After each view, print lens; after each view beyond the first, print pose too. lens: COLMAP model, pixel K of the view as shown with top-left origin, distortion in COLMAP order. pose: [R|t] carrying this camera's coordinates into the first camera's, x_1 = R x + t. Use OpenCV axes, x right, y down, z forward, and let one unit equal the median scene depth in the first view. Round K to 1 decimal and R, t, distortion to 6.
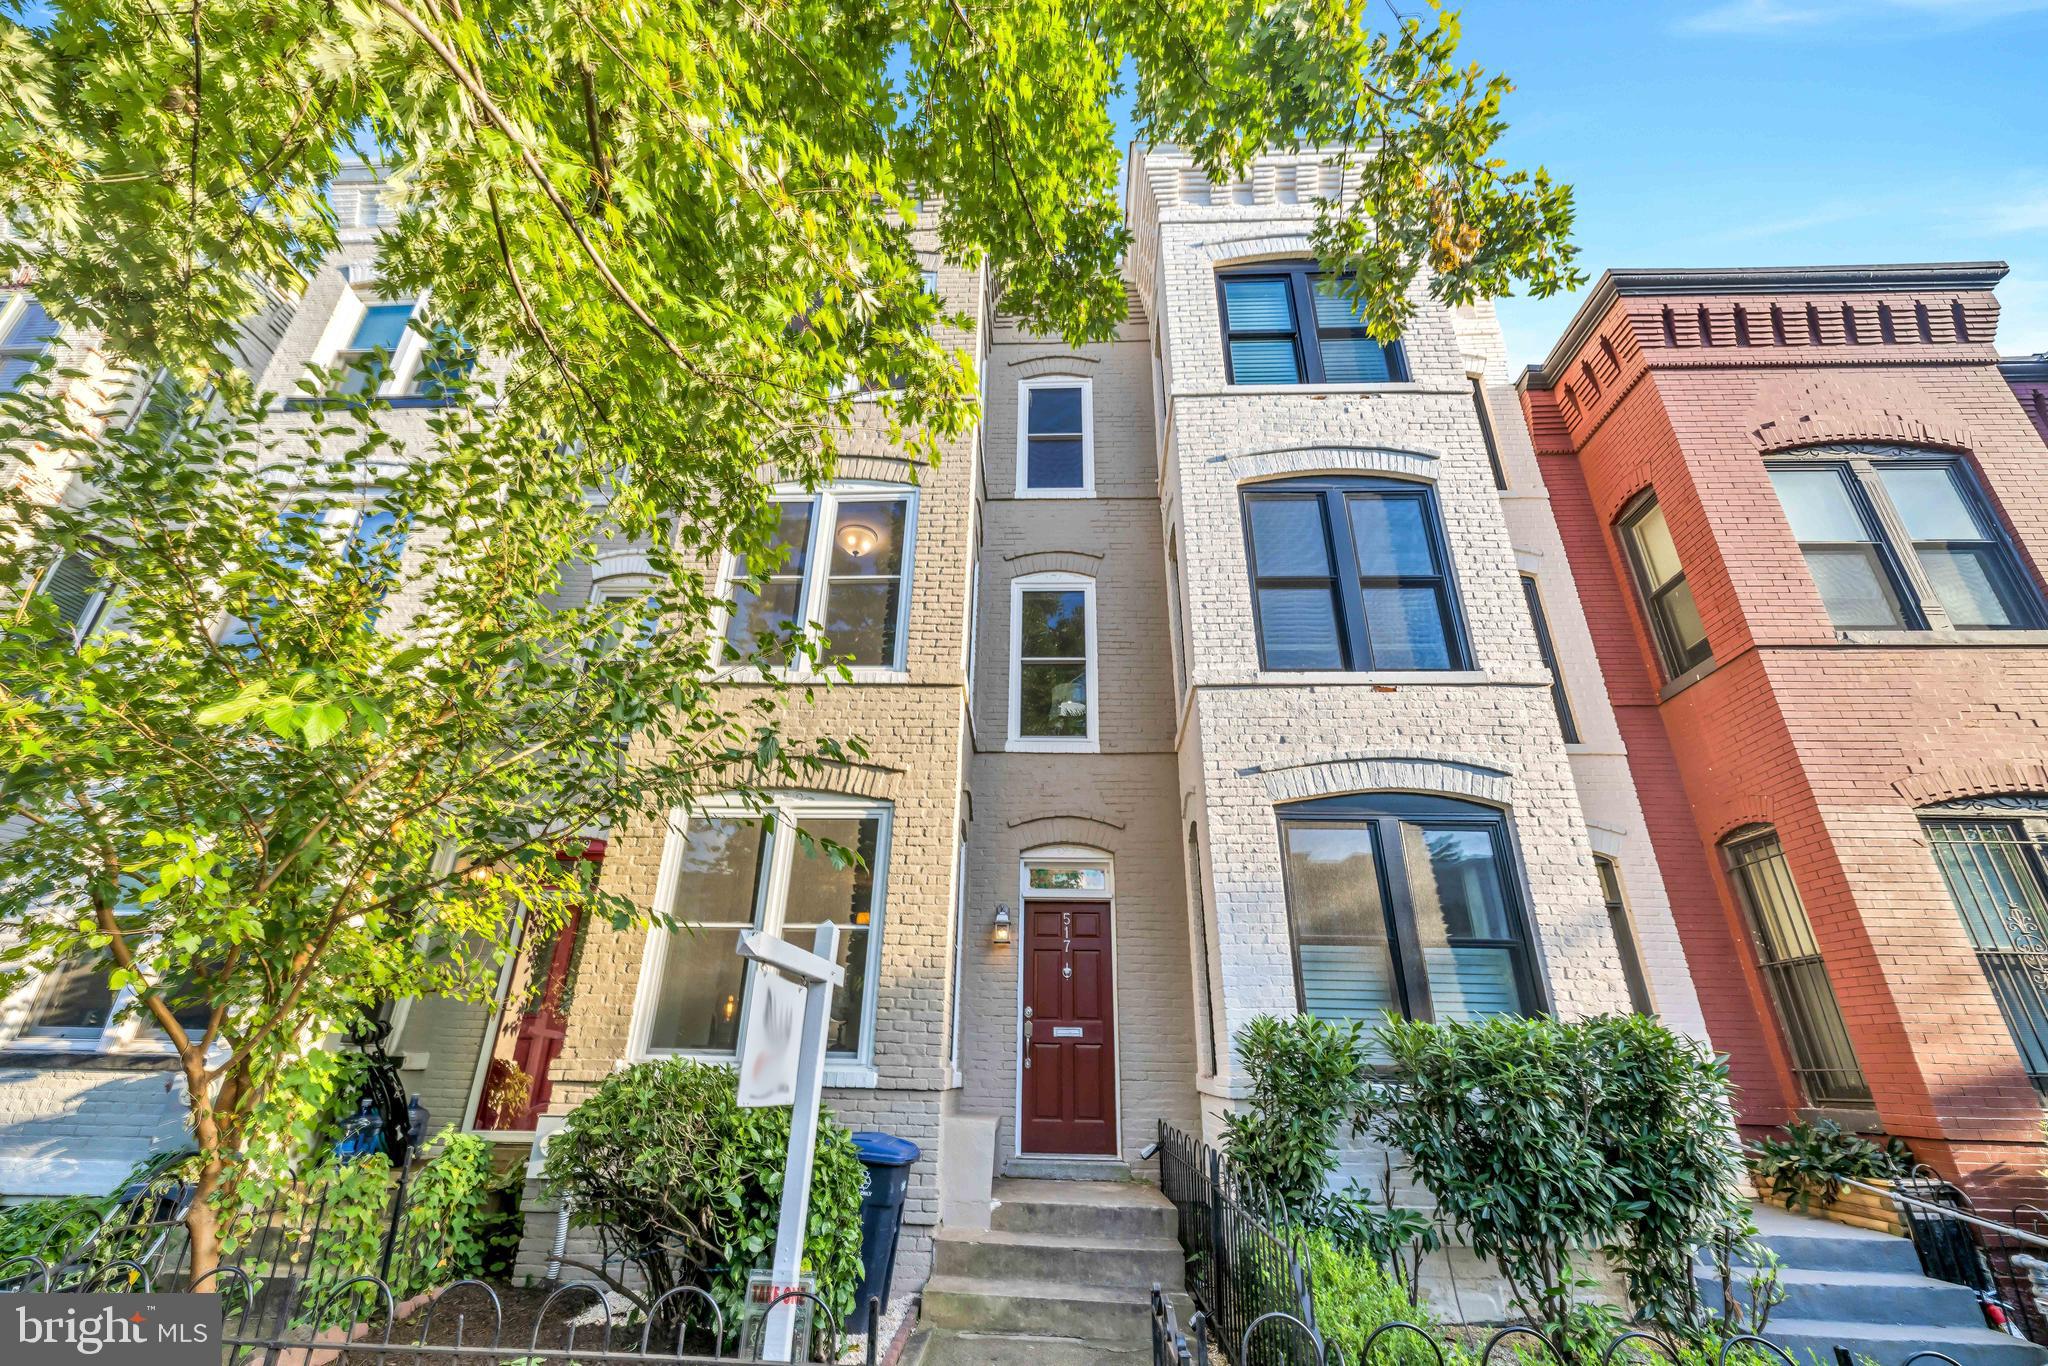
lens RADIAL K [[866.9, 0, 1025.7], [0, 866.9, 662.9], [0, 0, 1]] dist [0.001627, 0.000008]
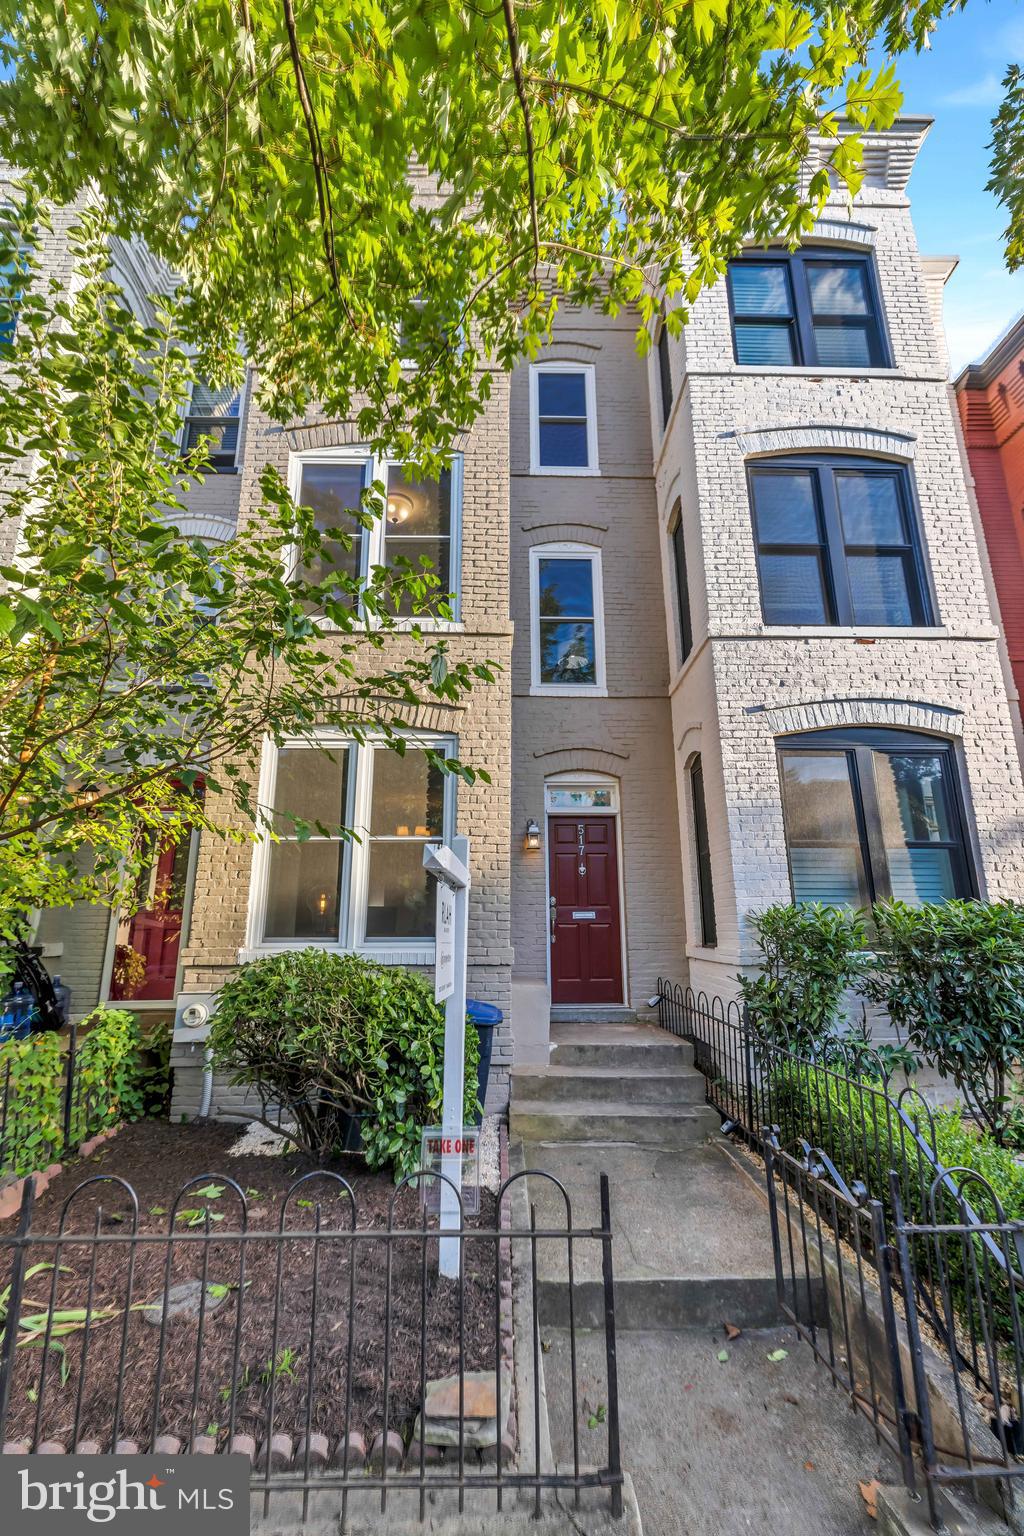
lens RADIAL K [[650.2, 0, 512.0], [0, 650.2, 768.0], [0, 0, 1]] dist [0.001627, 0.000008]
pose [[0.997399, -0.003940, 0.071964, -0.139053], [-0.009959, 0.981392, 0.191756, 0.034970], [-0.071381, -0.191974, 0.978801, 0.127767]]
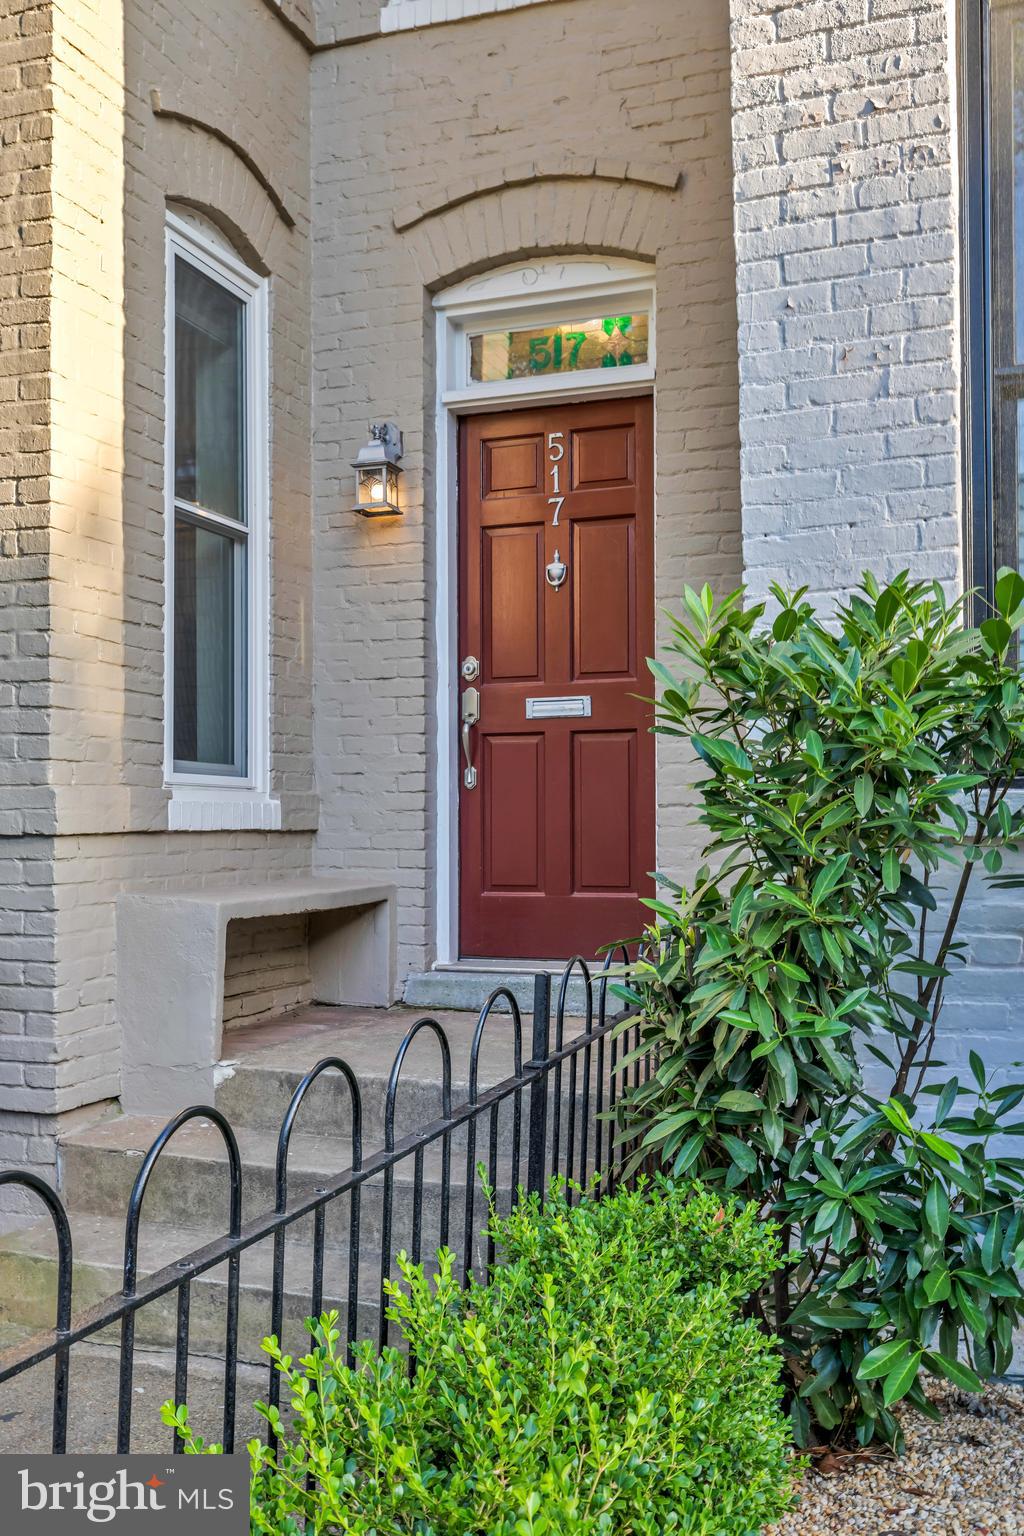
lens RADIAL K [[1488.1, 0, 512.0], [0, 1488.1, 768.0], [0, 0, 1]] dist [0.001421, -0.000725]
pose [[0.943429, -0.032793, -0.329950, 0.294372], [0.160640, 0.915720, 0.368309, 0.205588], [0.290064, -0.400477, 0.869184, 0.398125]]
